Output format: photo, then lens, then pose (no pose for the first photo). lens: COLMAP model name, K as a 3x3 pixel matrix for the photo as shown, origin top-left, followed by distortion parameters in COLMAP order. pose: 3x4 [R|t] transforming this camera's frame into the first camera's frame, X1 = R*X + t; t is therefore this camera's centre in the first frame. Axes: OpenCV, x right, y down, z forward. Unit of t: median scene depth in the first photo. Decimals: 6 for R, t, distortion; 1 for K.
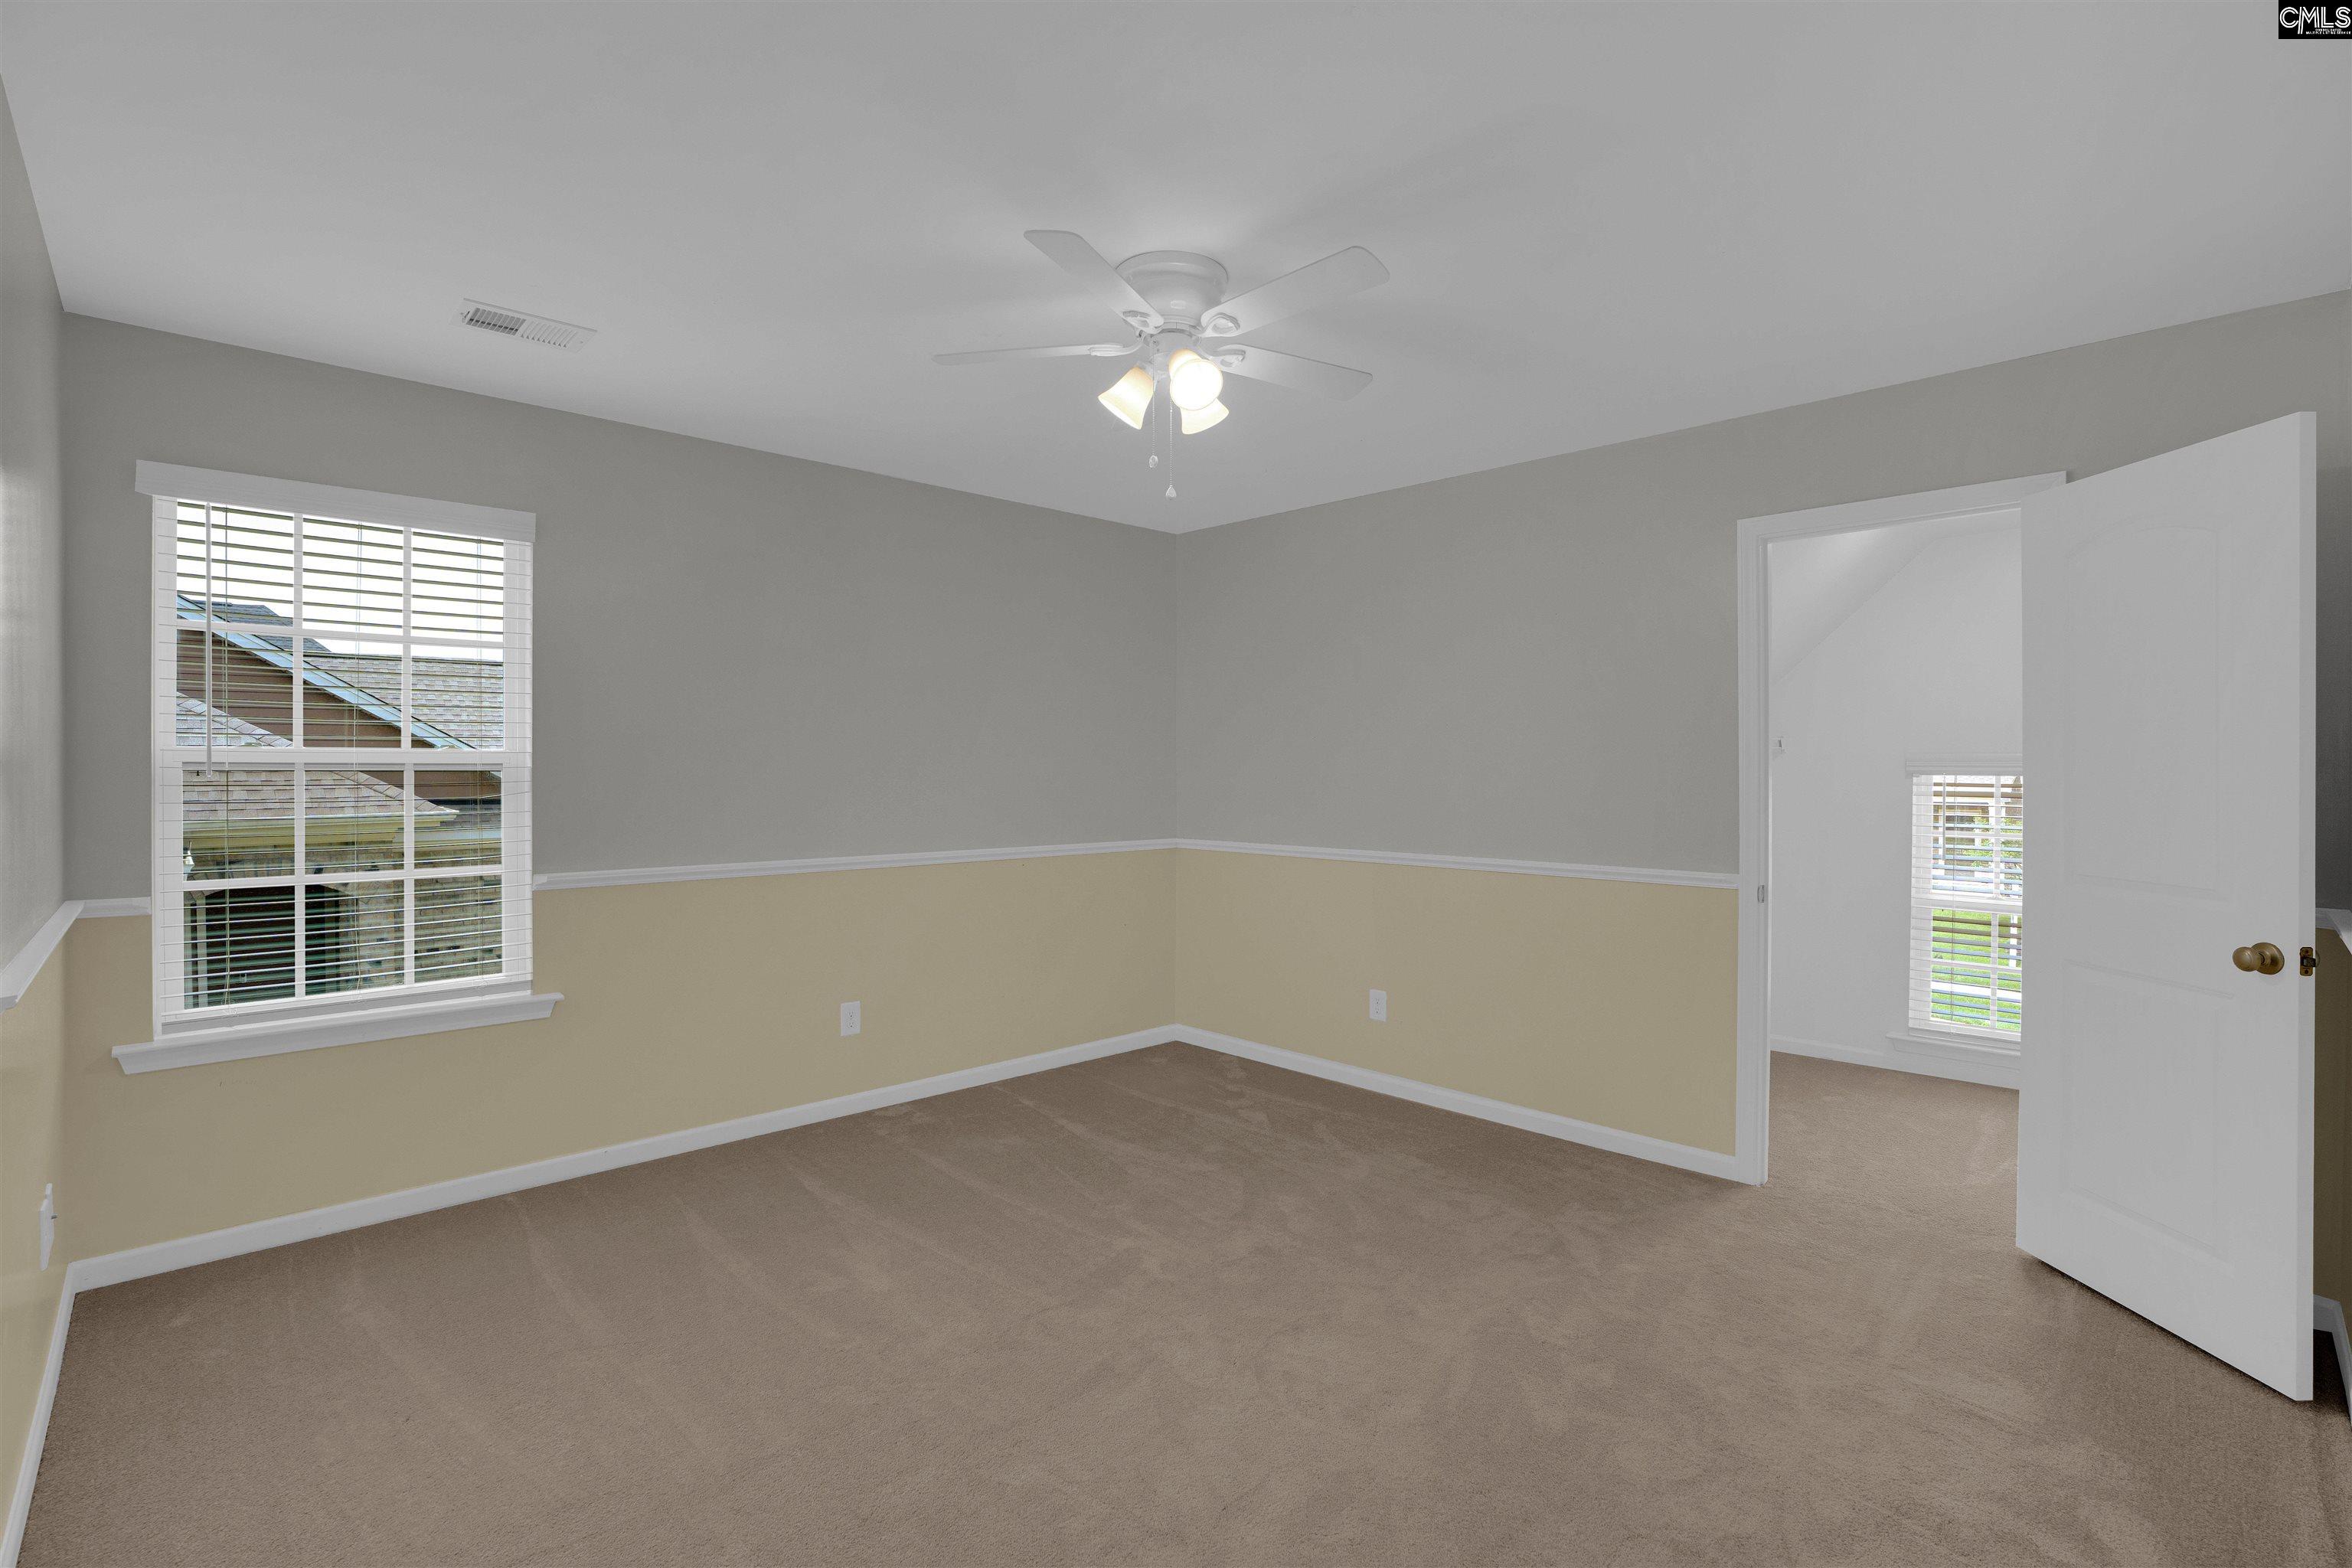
lens RADIAL K [[1084.2, 0, 1190.5], [0, 1084.2, 781.2], [0, 0, 1]] dist [-0.044118, 0.014180]
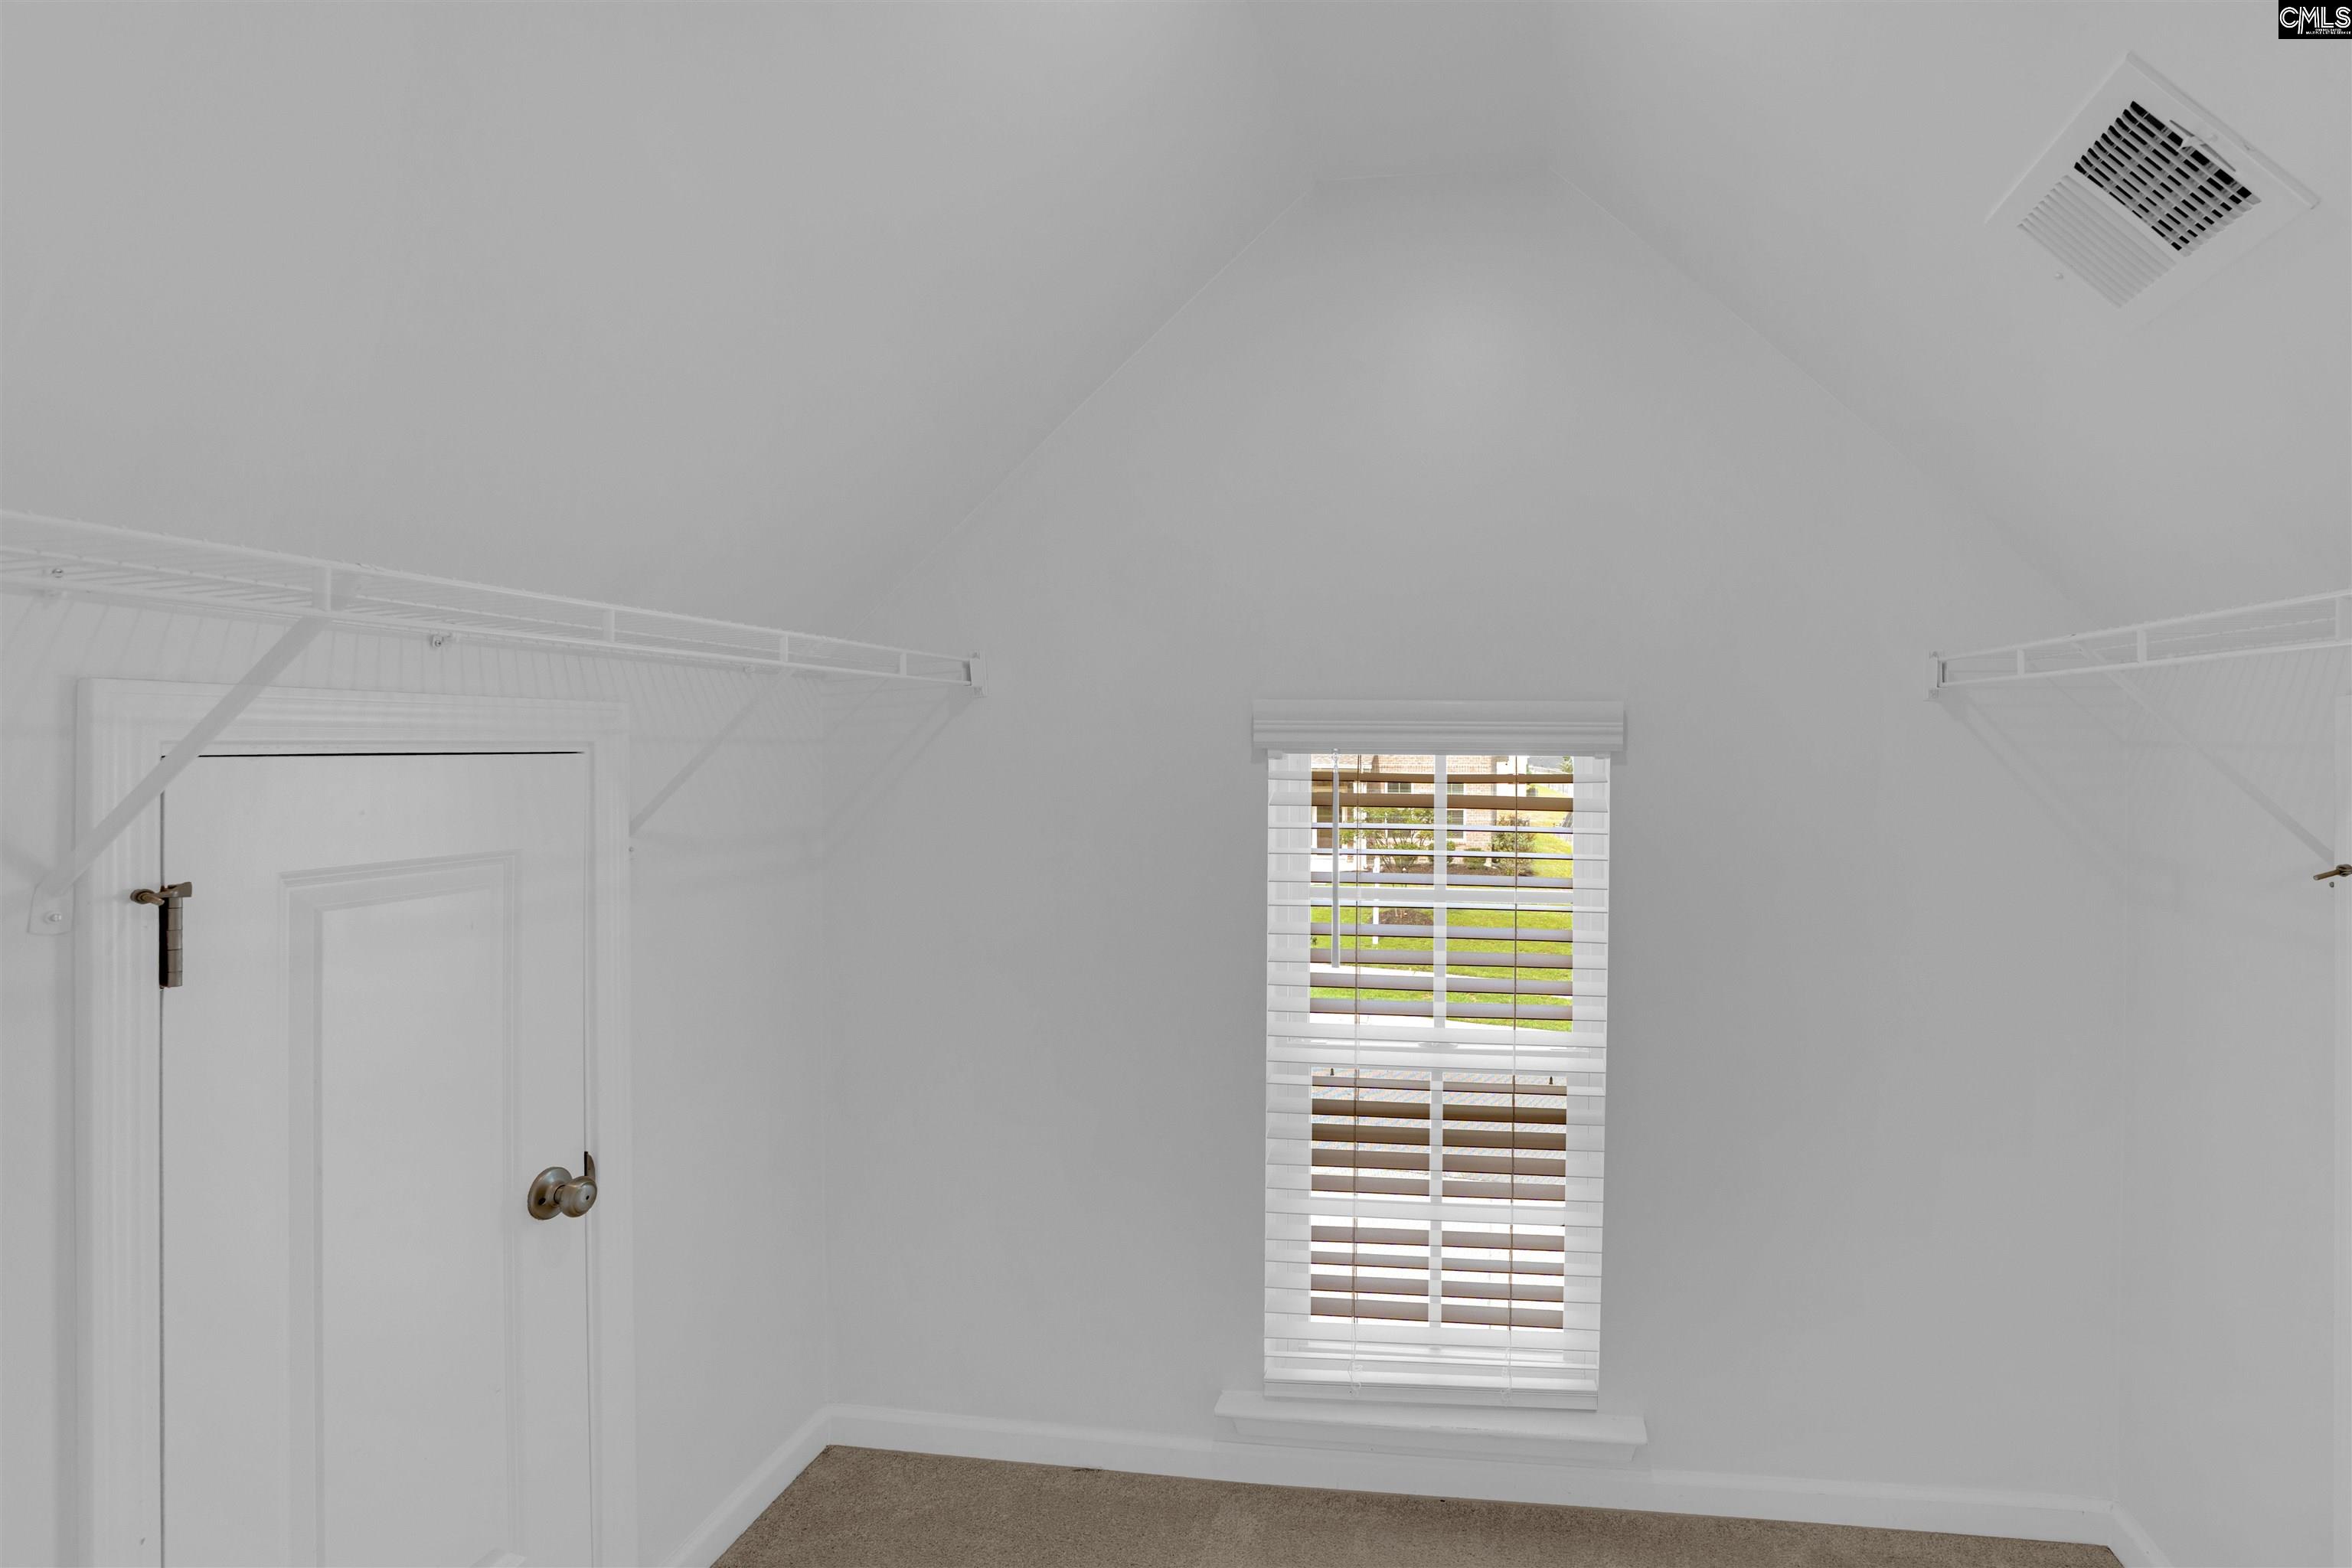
lens RADIAL K [[1084.2, 0, 1190.5], [0, 1084.2, 781.2], [0, 0, 1]] dist [-0.044118, 0.014180]
pose [[0.891844, -0.010966, 0.452209, 0.469998], [0.005442, 0.999894, 0.013515, -0.001208], [-0.452310, -0.009593, 0.891809, 0.653971]]
